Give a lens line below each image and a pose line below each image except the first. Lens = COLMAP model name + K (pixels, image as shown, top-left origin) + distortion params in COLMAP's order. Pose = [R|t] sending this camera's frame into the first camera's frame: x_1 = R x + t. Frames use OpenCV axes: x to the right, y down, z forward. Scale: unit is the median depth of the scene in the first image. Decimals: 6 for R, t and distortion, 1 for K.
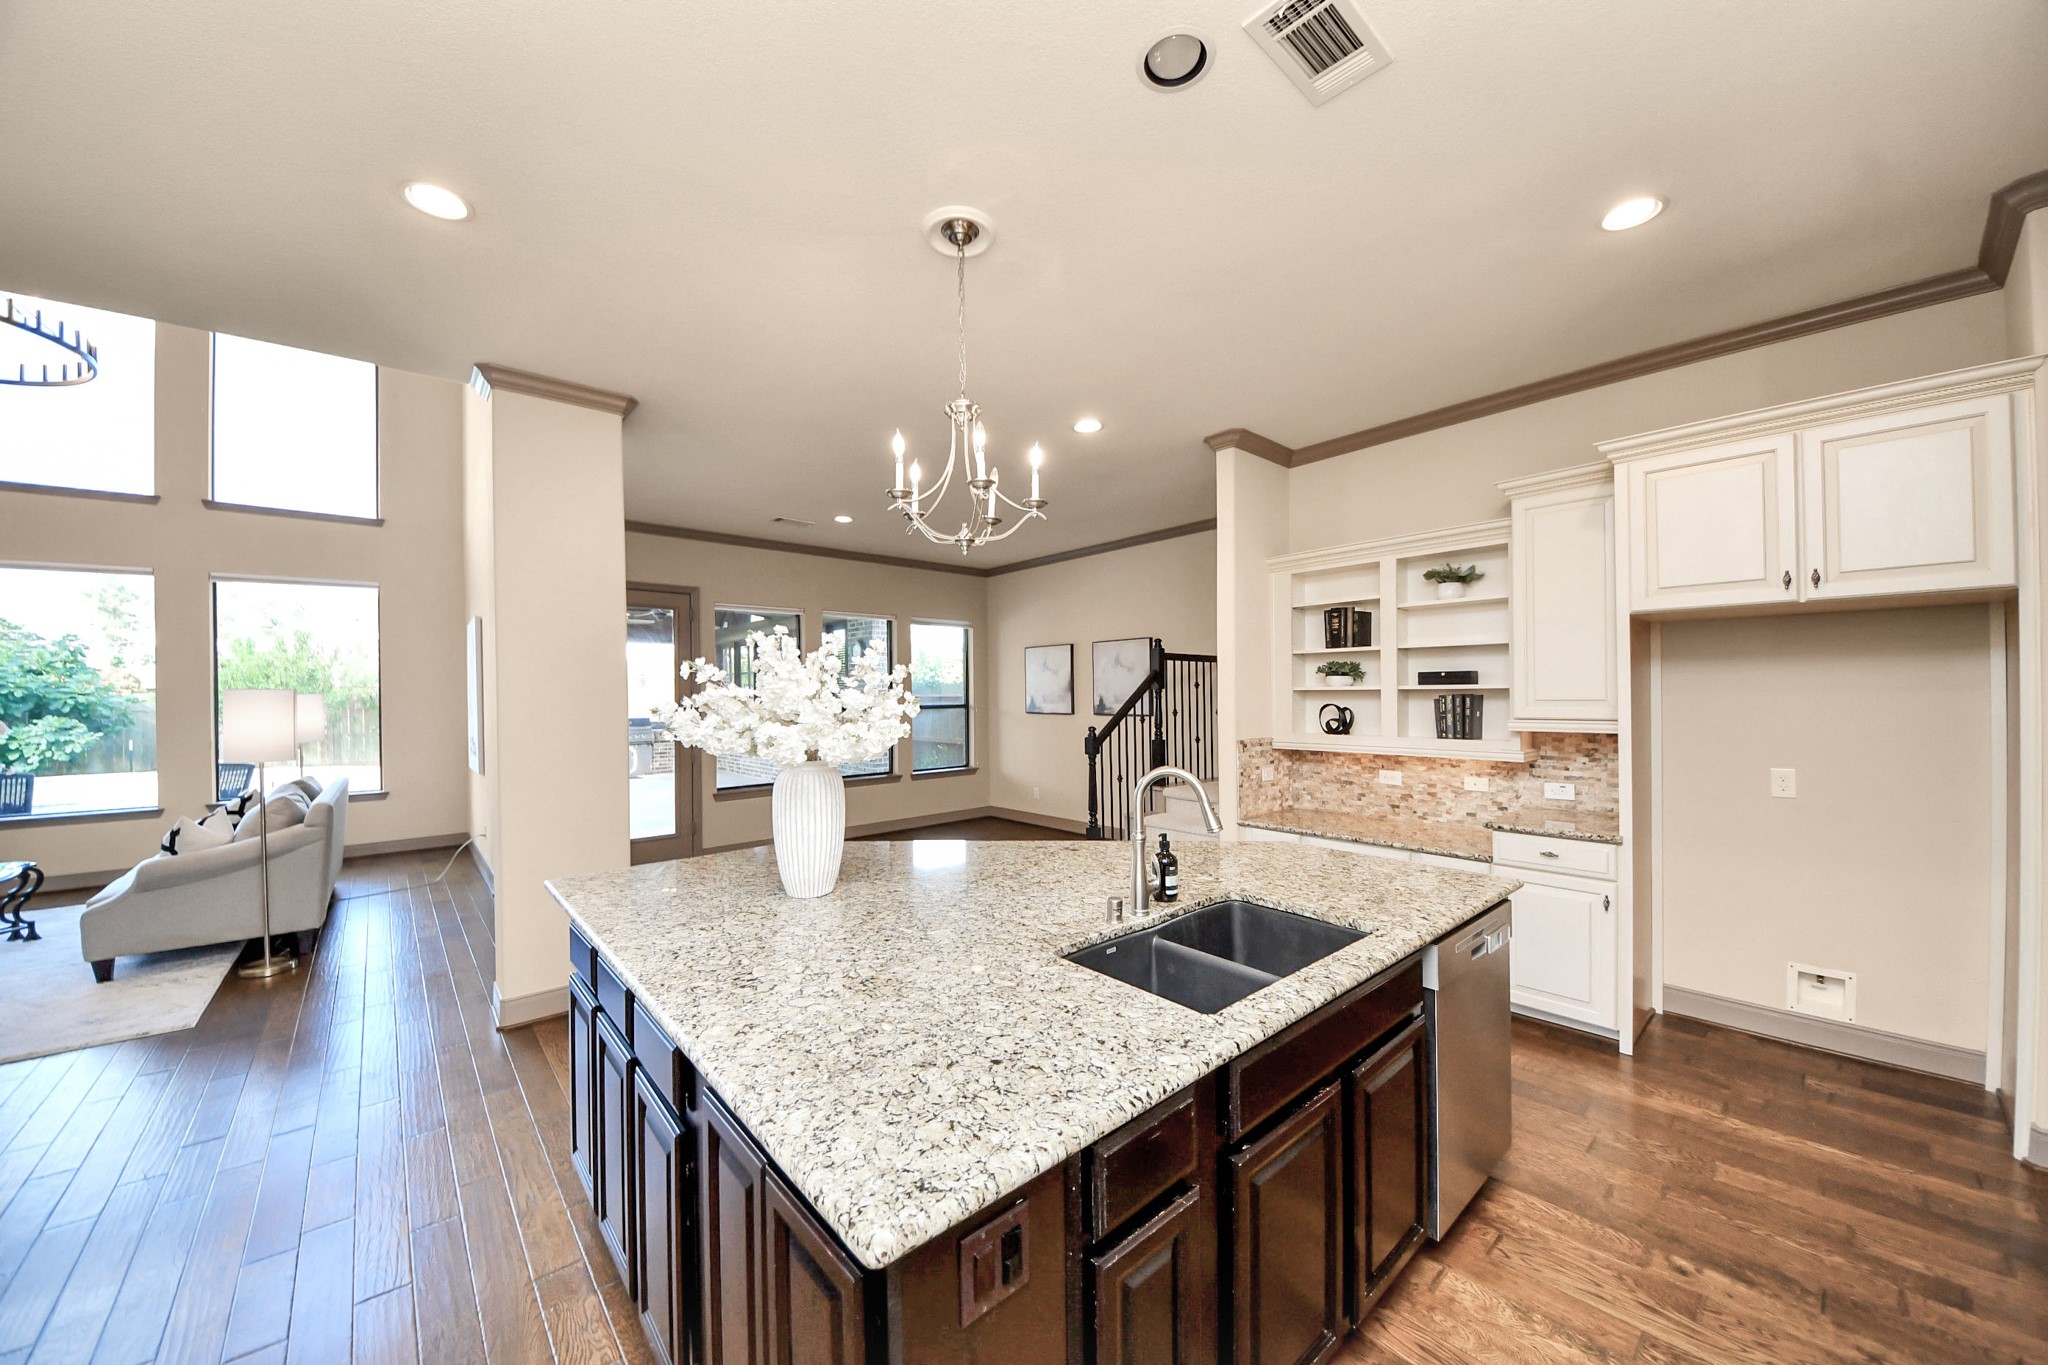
lens RADIAL K [[734.2, 0, 1017.3], [0, 734.2, 694.3], [0, 0, 1]] dist [0.032695, -0.018002]
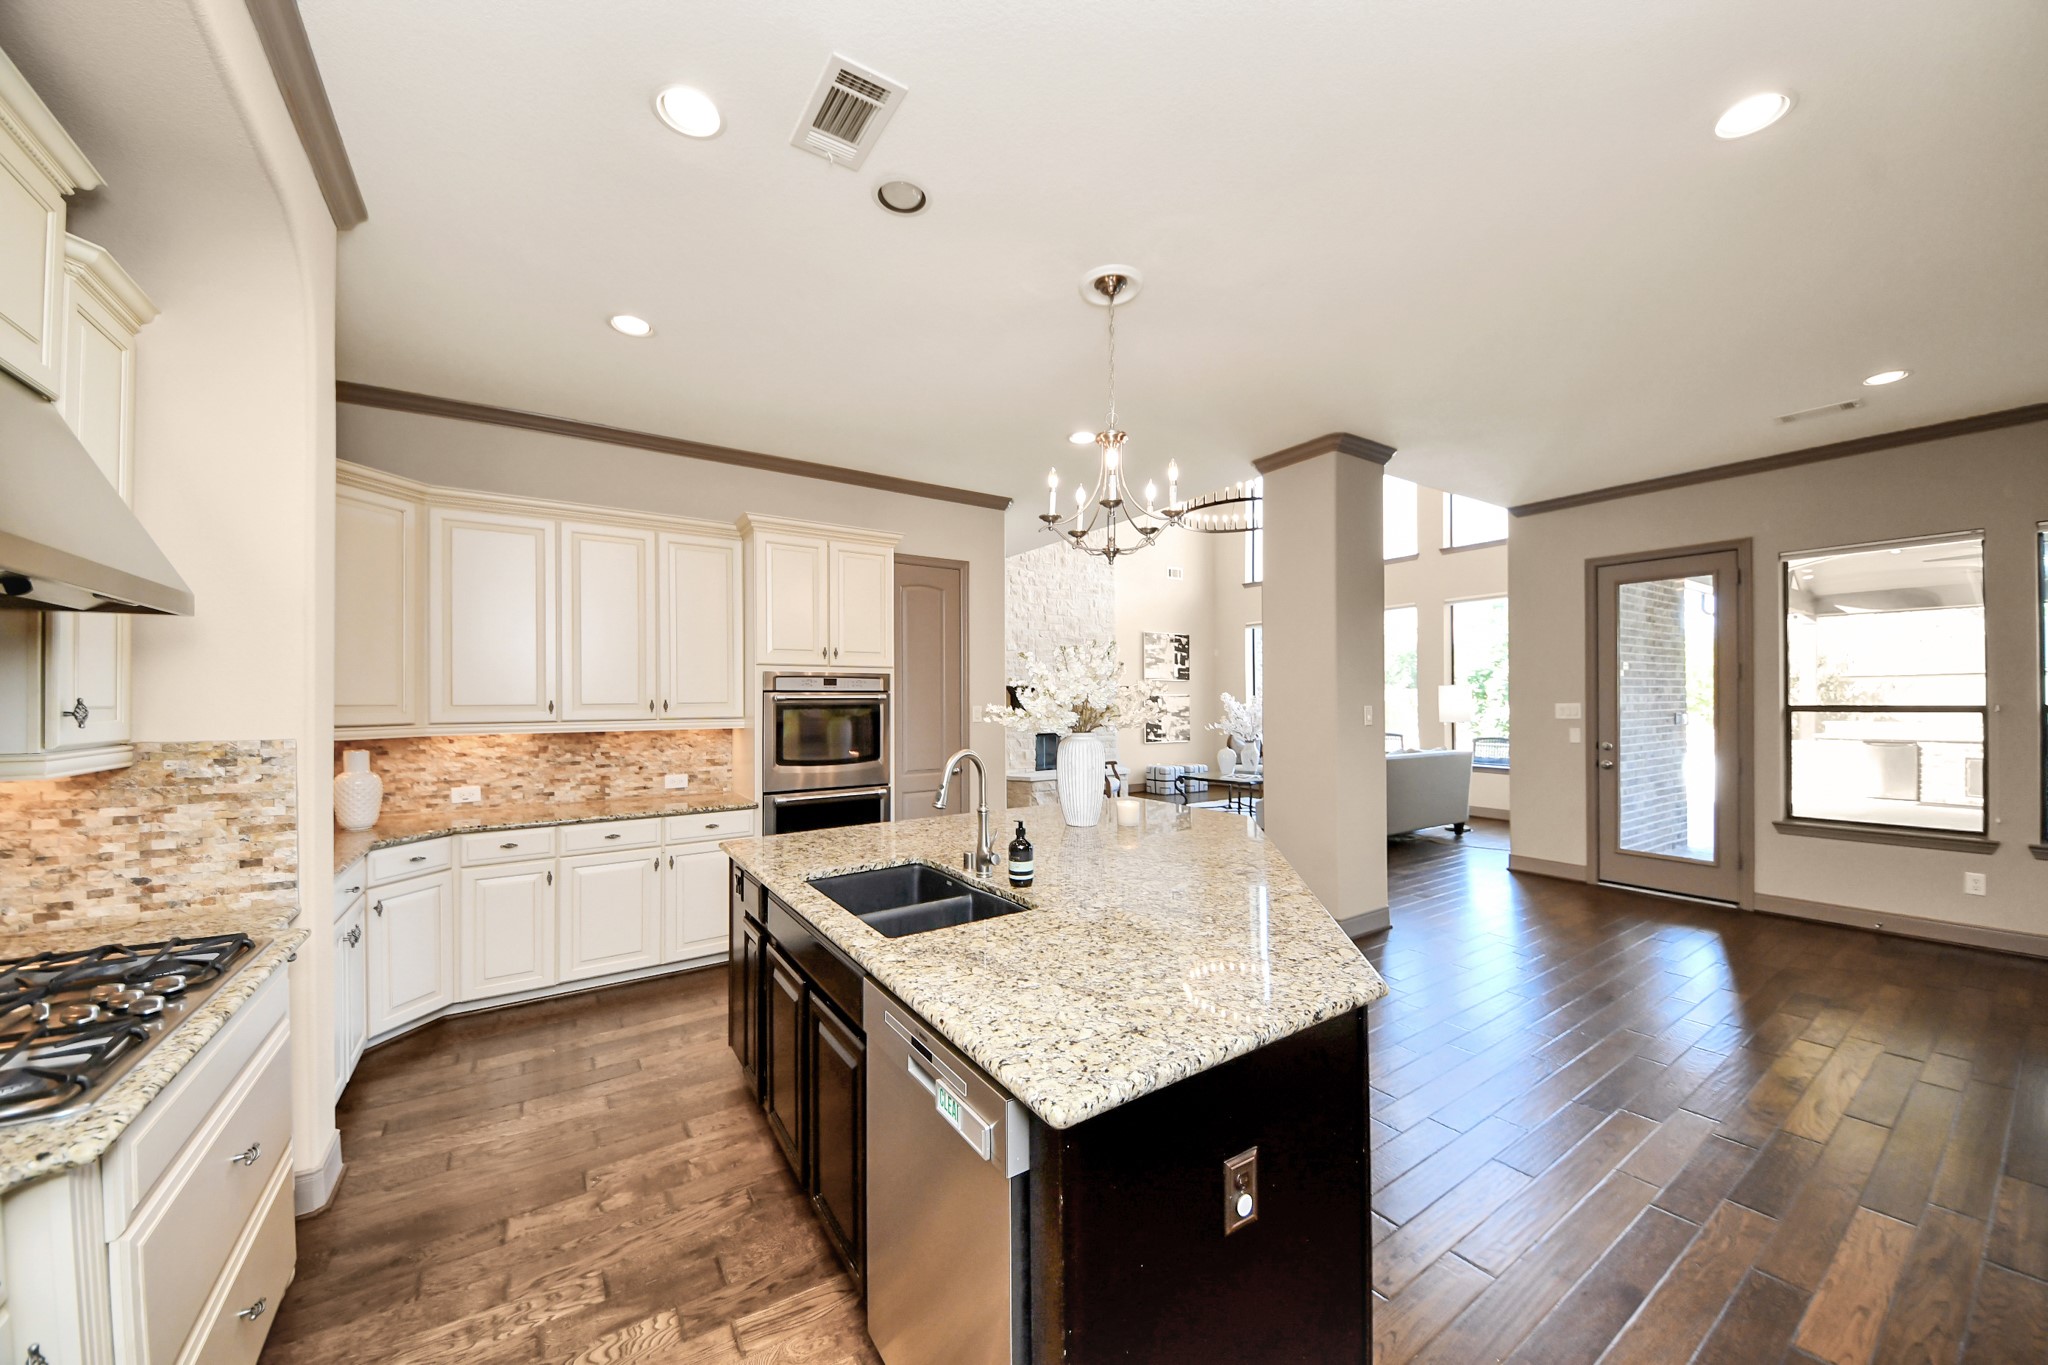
lens RADIAL K [[734.2, 0, 1017.3], [0, 734.2, 694.3], [0, 0, 1]] dist [0.032695, -0.018002]
pose [[-0.143372, 0.002426, -0.989666, 0.688170], [0.009285, 0.999956, 0.001106, 0.005823], [0.989625, -0.009031, -0.143389, 0.645402]]
